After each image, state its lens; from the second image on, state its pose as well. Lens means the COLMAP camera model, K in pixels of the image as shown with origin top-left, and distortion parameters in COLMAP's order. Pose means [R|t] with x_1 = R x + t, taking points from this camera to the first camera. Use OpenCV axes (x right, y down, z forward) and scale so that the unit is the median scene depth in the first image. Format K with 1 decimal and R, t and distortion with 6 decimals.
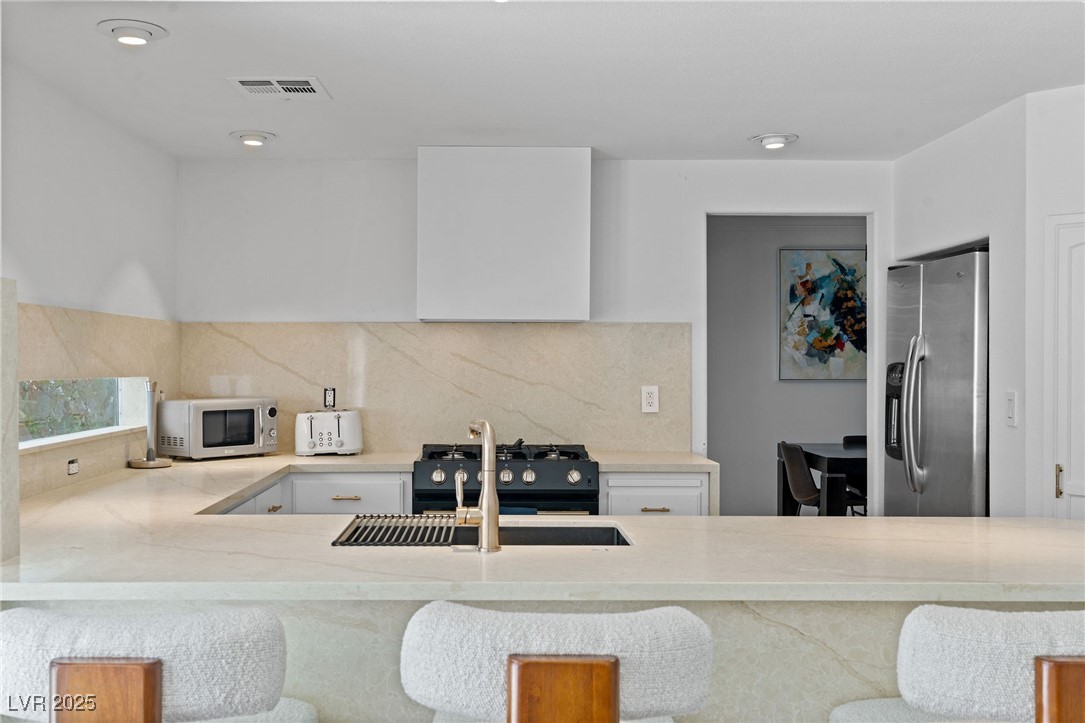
lens RADIAL K [[1057.2, 0, 493.8], [0, 1057.2, 355.6], [0, 0, 1]] dist [0.000255, 0.000000]
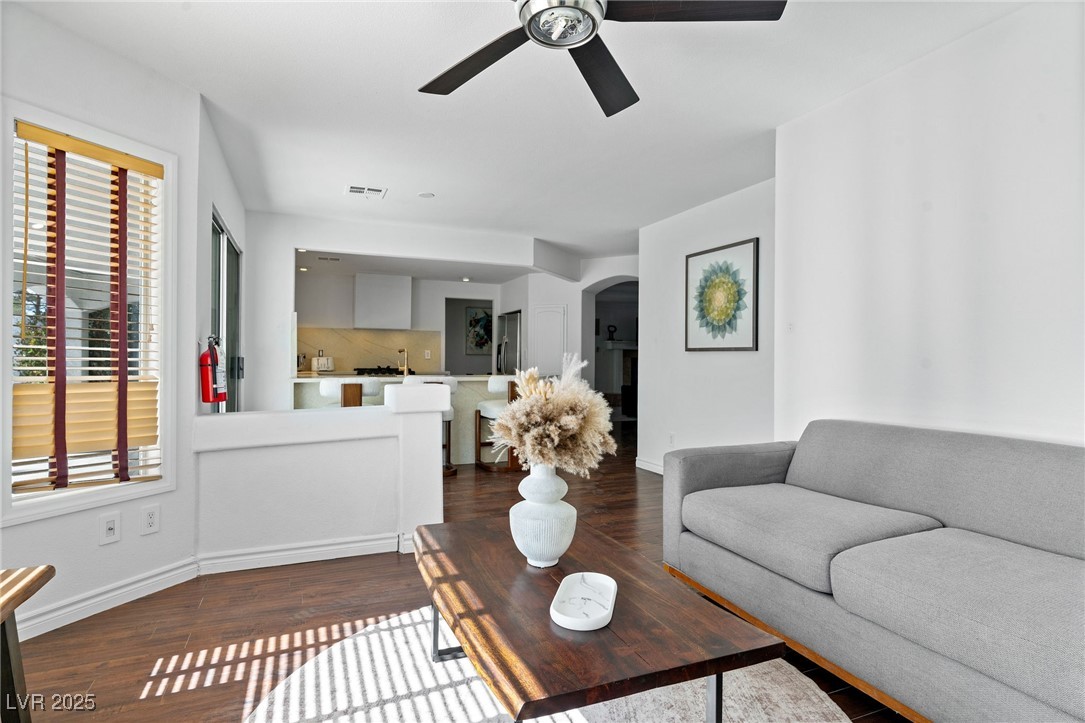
lens RADIAL K [[596.1, 0, 543.0], [0, 596.1, 360.1], [0, 0, 1]] dist [-0.000306, 0.000740]
pose [[0.921928, 0.005664, 0.387319, -0.238359], [-0.005994, 0.999982, -0.000355, 0.058763], [-0.387314, -0.001994, 0.921946, -0.833819]]
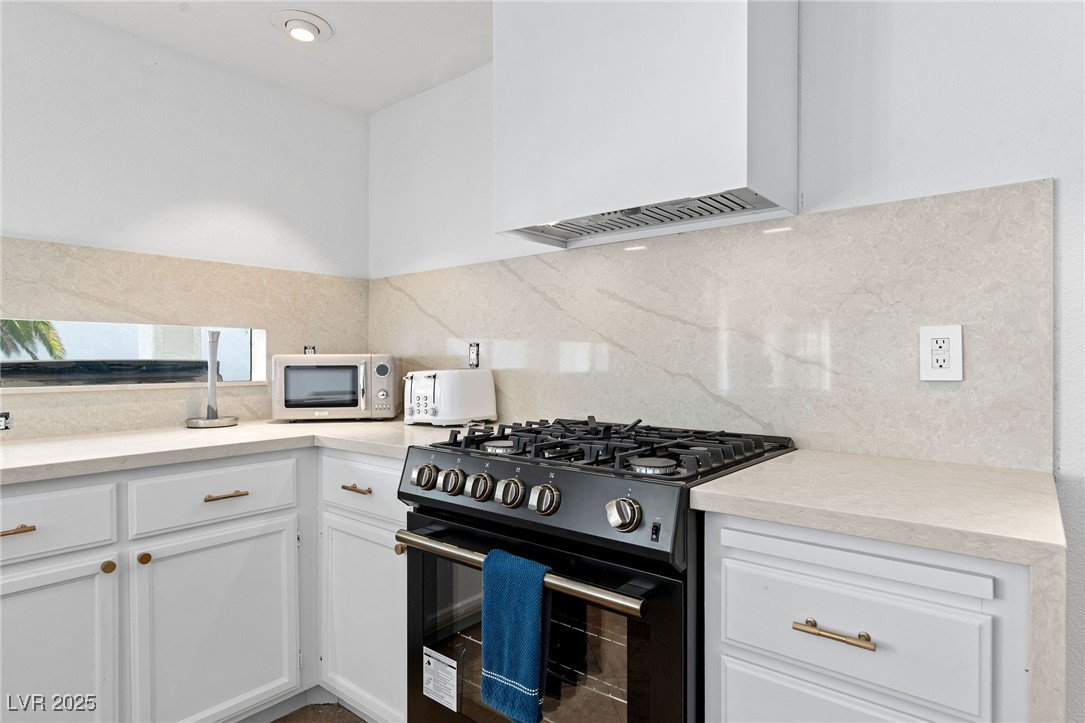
lens RADIAL K [[596.1, 0, 541.2], [0, 596.1, 357.7], [0, 0, 1]] dist [-0.000306, 0.000740]
pose [[0.770878, -0.004907, -0.636964, 0.185457], [0.006845, 0.999976, 0.000581, 0.043183], [0.636947, -0.004808, 0.770893, 0.694962]]
